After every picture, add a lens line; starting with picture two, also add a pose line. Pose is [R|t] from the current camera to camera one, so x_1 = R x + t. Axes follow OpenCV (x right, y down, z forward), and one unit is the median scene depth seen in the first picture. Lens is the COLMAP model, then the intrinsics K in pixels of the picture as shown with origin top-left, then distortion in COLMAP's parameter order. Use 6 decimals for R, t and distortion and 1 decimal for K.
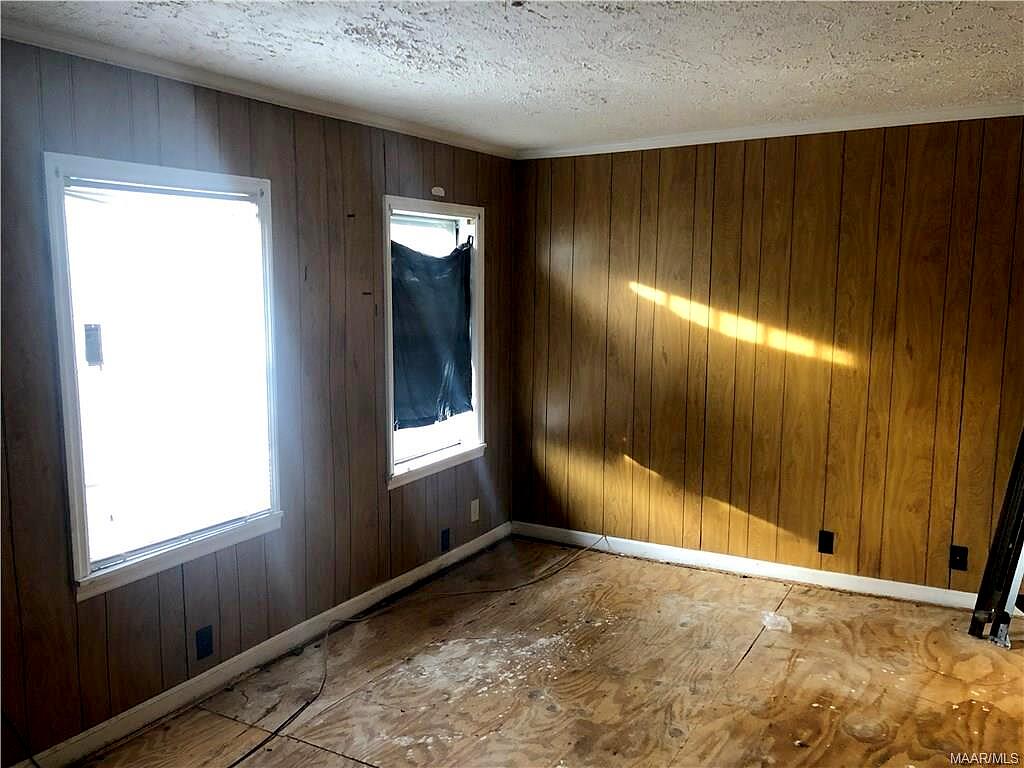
lens RADIAL K [[834.4, 0, 508.8], [0, 834.4, 386.7], [0, 0, 1]] dist [0.026148, -0.017697]
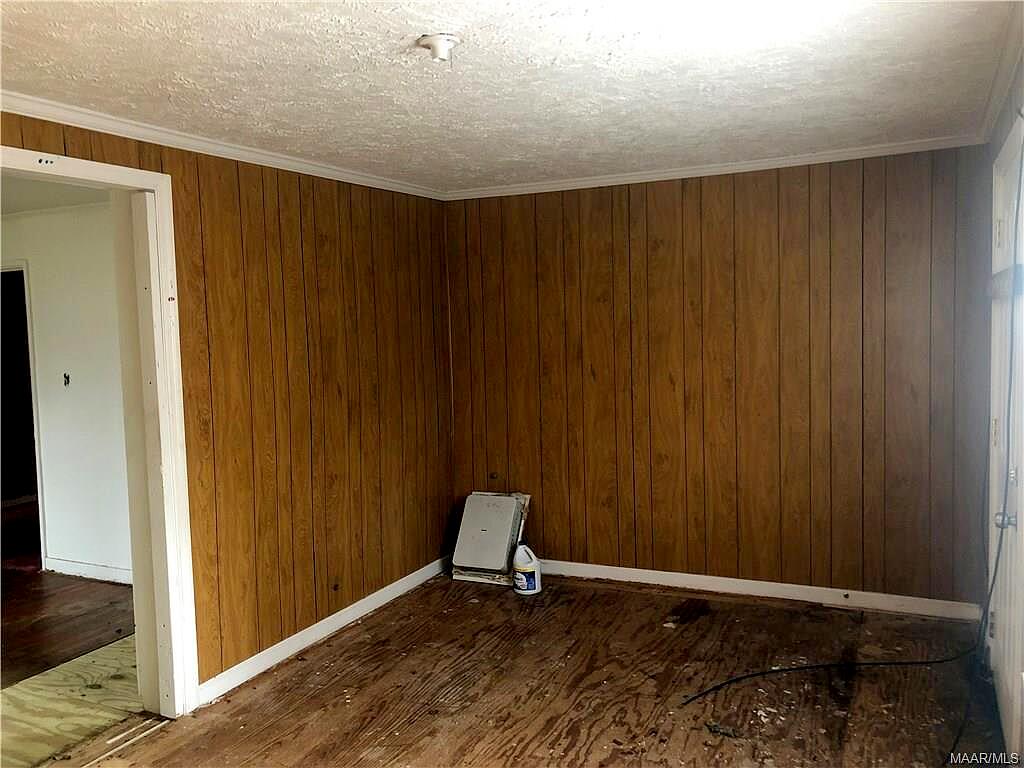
lens RADIAL K [[834.4, 0, 515.0], [0, 834.4, 381.6], [0, 0, 1]] dist [0.026148, -0.017697]
pose [[0.998244, -0.052568, 0.027300, 0.316054], [0.053739, 0.997581, -0.044101, 0.014051], [-0.024915, 0.045490, 0.998654, -0.201470]]
